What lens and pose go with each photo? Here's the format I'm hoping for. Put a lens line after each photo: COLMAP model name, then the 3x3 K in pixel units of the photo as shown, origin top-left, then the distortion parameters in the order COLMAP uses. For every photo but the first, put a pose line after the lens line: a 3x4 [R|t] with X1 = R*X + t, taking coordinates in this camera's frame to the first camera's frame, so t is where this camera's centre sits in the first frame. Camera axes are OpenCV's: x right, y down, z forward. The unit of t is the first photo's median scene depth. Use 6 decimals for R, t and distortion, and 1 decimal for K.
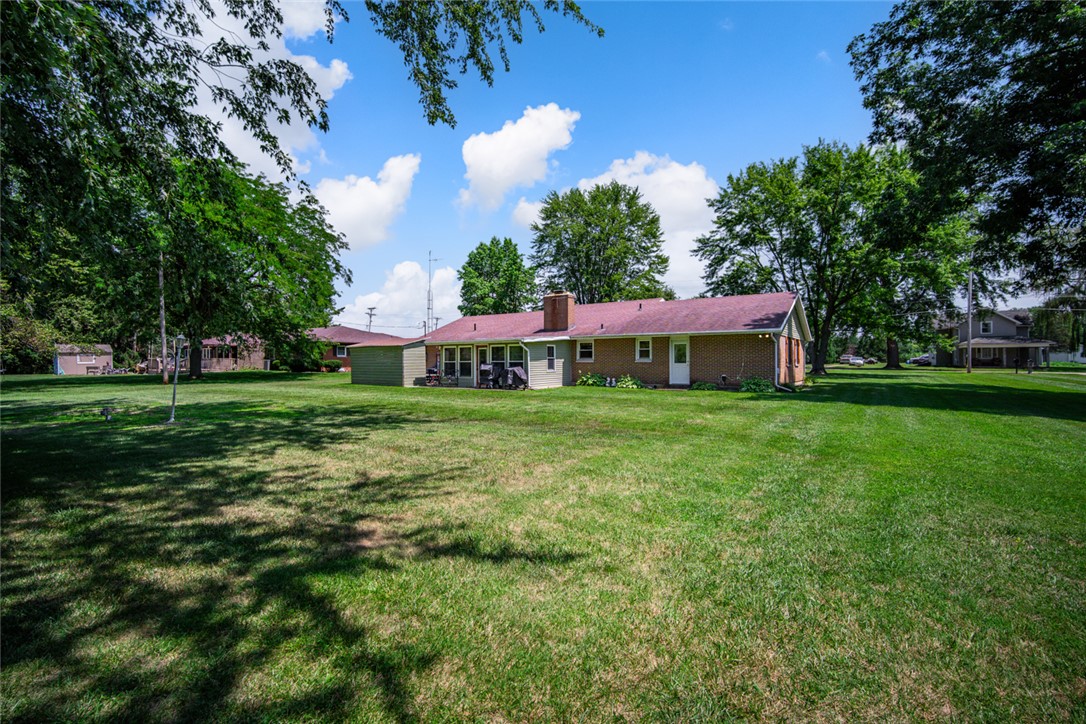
lens RADIAL K [[486.6, 0, 542.7], [0, 486.6, 363.2], [0, 0, 1]] dist [0.000432, 0.000171]
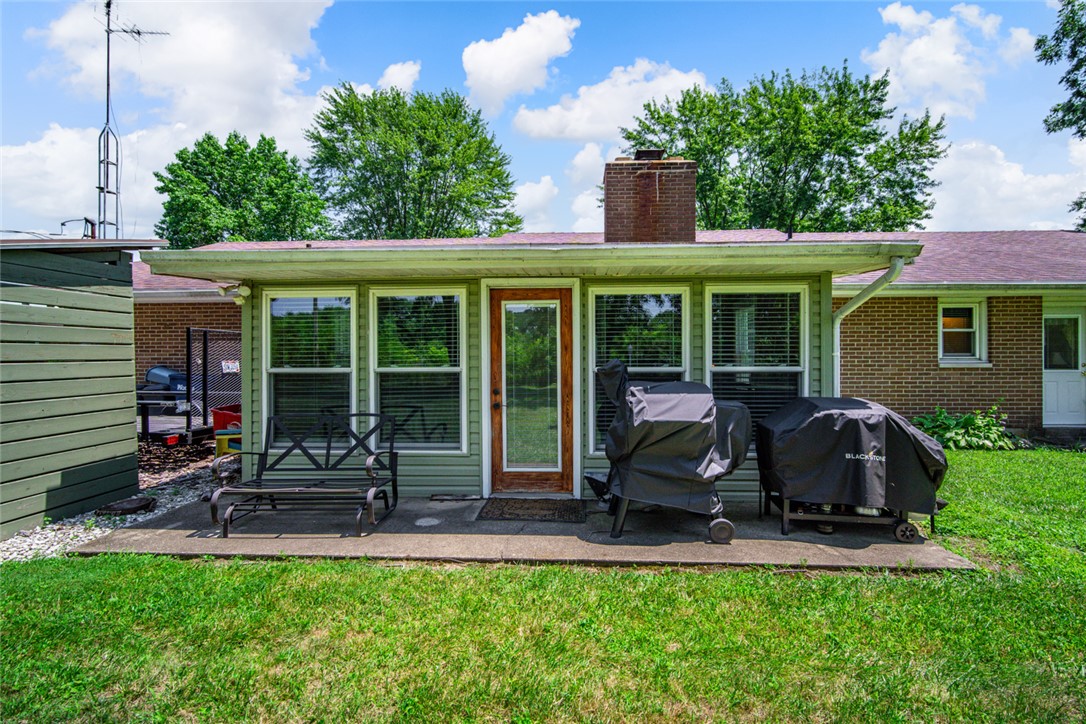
lens RADIAL K [[486.6, 0, 544.4], [0, 486.6, 358.5], [0, 0, 1]] dist [0.000432, 0.000171]
pose [[0.846393, 0.000931, 0.532558, -0.105294], [0.000790, 0.999995, -0.003004, -0.003320], [-0.532559, 0.002963, 0.846388, 0.383245]]
